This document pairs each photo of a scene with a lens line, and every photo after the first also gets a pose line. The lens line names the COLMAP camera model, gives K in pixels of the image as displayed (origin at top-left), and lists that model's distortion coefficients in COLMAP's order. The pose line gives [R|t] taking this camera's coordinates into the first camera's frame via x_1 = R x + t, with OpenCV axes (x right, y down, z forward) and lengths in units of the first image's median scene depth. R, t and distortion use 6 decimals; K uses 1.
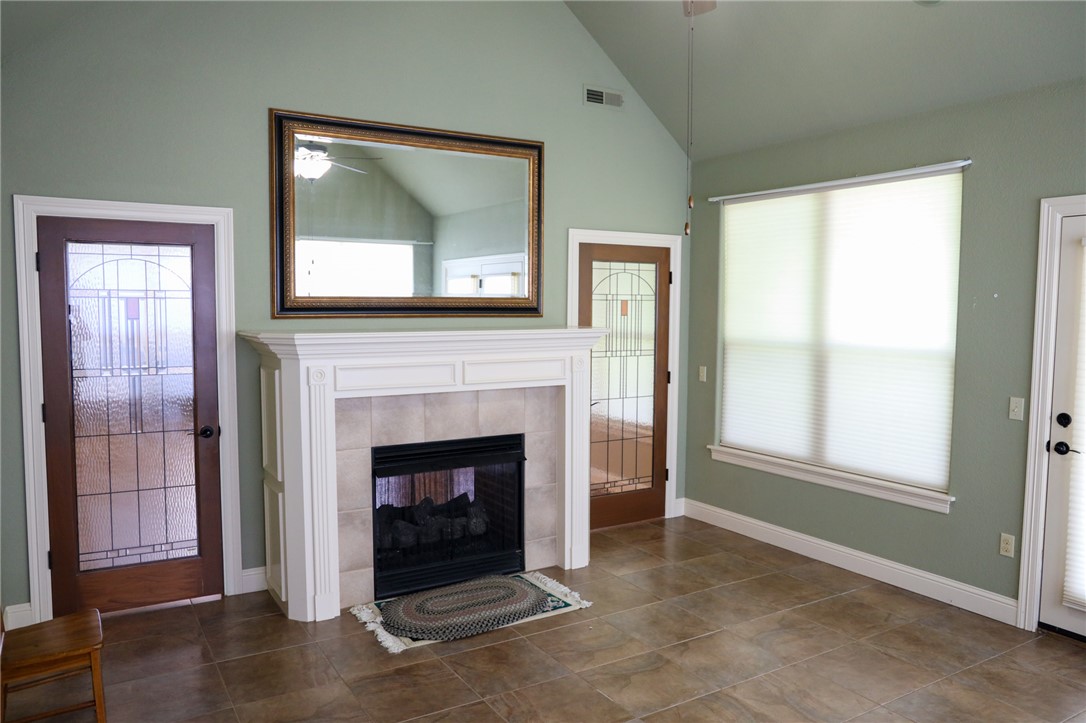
lens RADIAL K [[766.9, 0, 526.2], [0, 766.9, 360.6], [0, 0, 1]] dist [-0.083178, 0.064367]
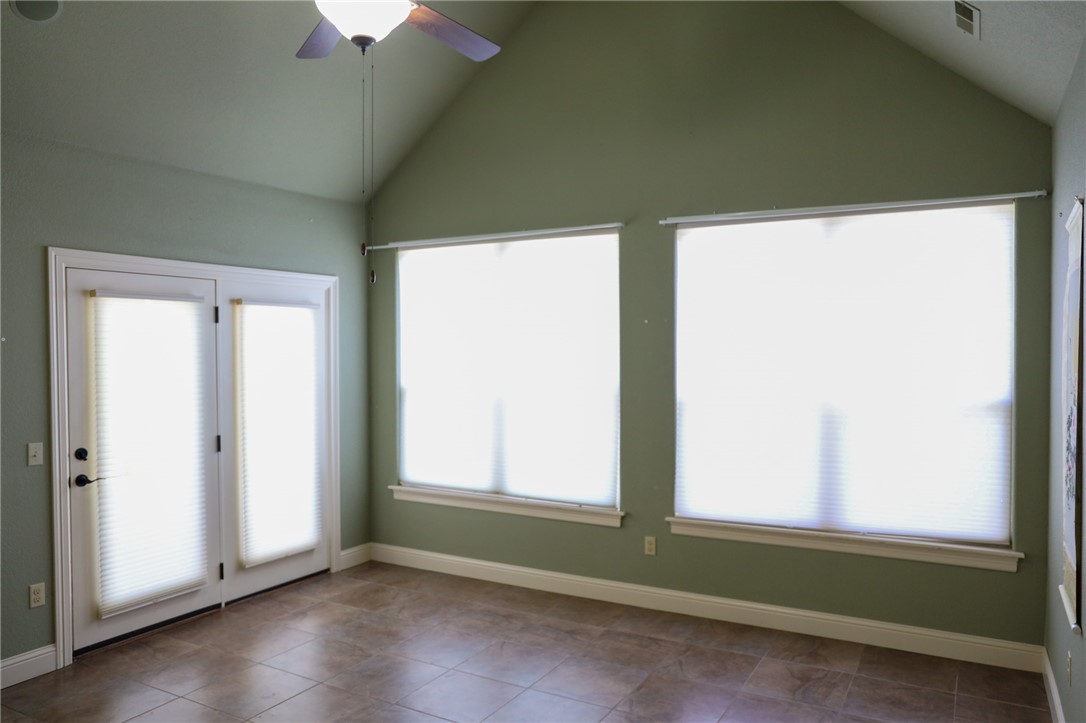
lens RADIAL K [[766.9, 0, 526.2], [0, 766.9, 360.6], [0, 0, 1]] dist [-0.083178, 0.064367]
pose [[-0.466533, -0.017777, 0.884325, -0.532594], [0.066441, 0.996269, 0.055078, -0.071842], [-0.882005, 0.084451, -0.463611, 0.905216]]
